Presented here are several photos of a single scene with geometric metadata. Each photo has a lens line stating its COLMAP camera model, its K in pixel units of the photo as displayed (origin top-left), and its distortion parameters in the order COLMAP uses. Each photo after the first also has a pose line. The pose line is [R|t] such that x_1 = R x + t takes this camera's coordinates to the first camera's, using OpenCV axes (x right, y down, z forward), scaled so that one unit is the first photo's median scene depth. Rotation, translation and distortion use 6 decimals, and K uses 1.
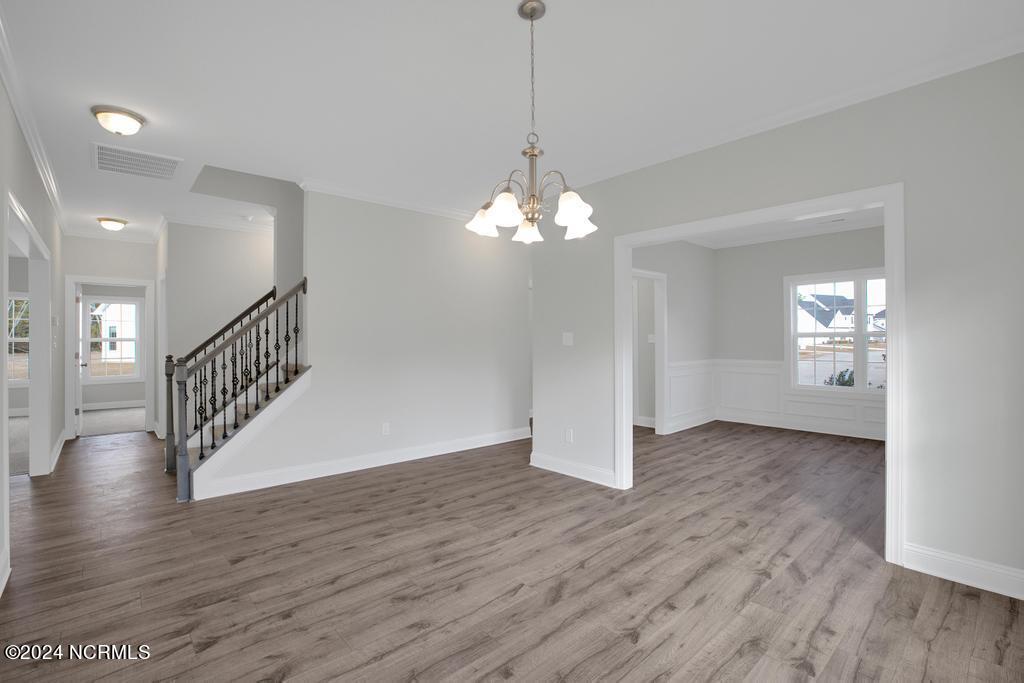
lens RADIAL K [[467.6, 0, 513.3], [0, 467.6, 341.4], [0, 0, 1]] dist [-0.048136, 0.014269]
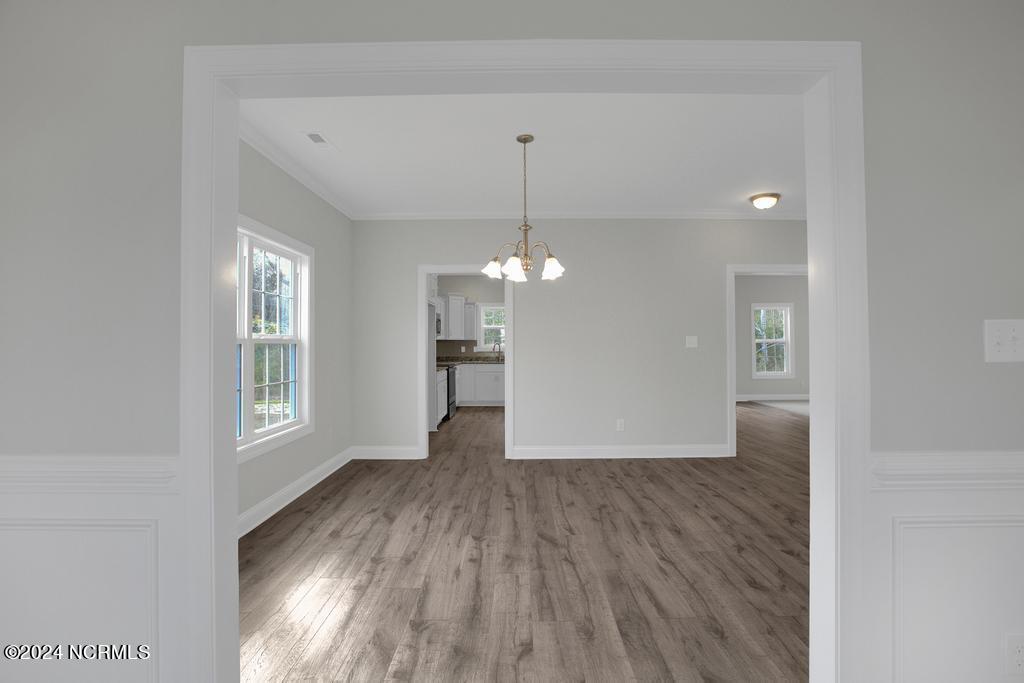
lens RADIAL K [[467.9, 0, 515.1], [0, 467.9, 335.1], [0, 0, 1]] dist [-0.053242, 0.017959]
pose [[-0.670980, -0.005603, -0.741454, 1.010932], [0.006822, 0.999882, -0.013729, -0.009396], [0.741444, -0.014270, -0.670863, 1.631088]]
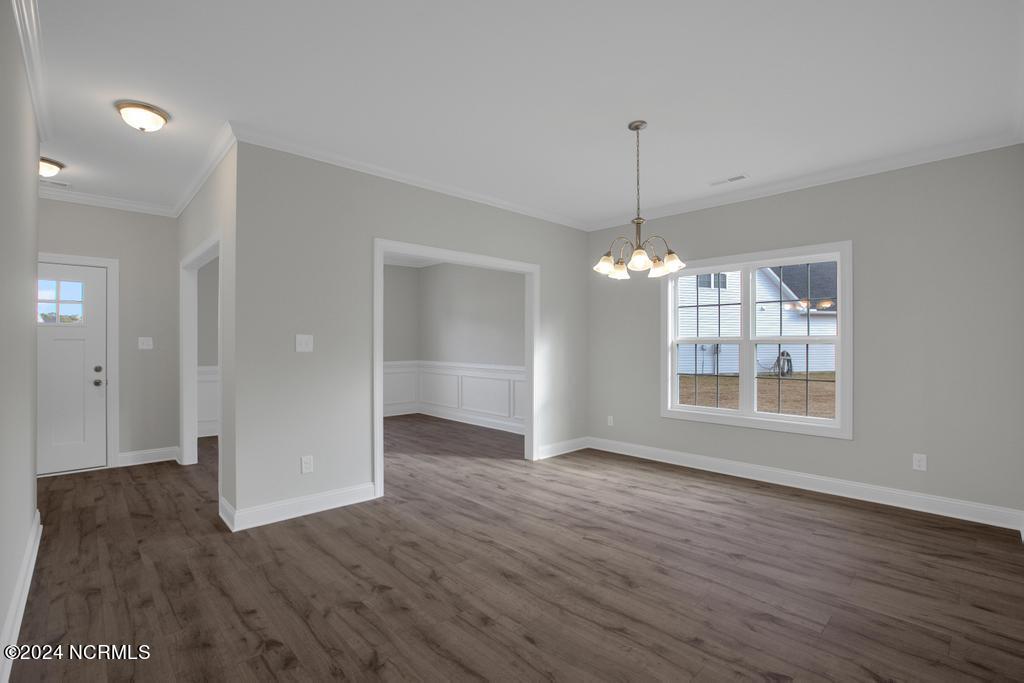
lens RADIAL K [[467.6, 0, 513.3], [0, 467.6, 341.4], [0, 0, 1]] dist [-0.048136, 0.014269]
pose [[-0.030700, 0.013732, 0.999434, -1.162139], [0.002068, 0.999904, -0.013675, 0.005436], [-0.999527, 0.001647, -0.030725, 1.147298]]
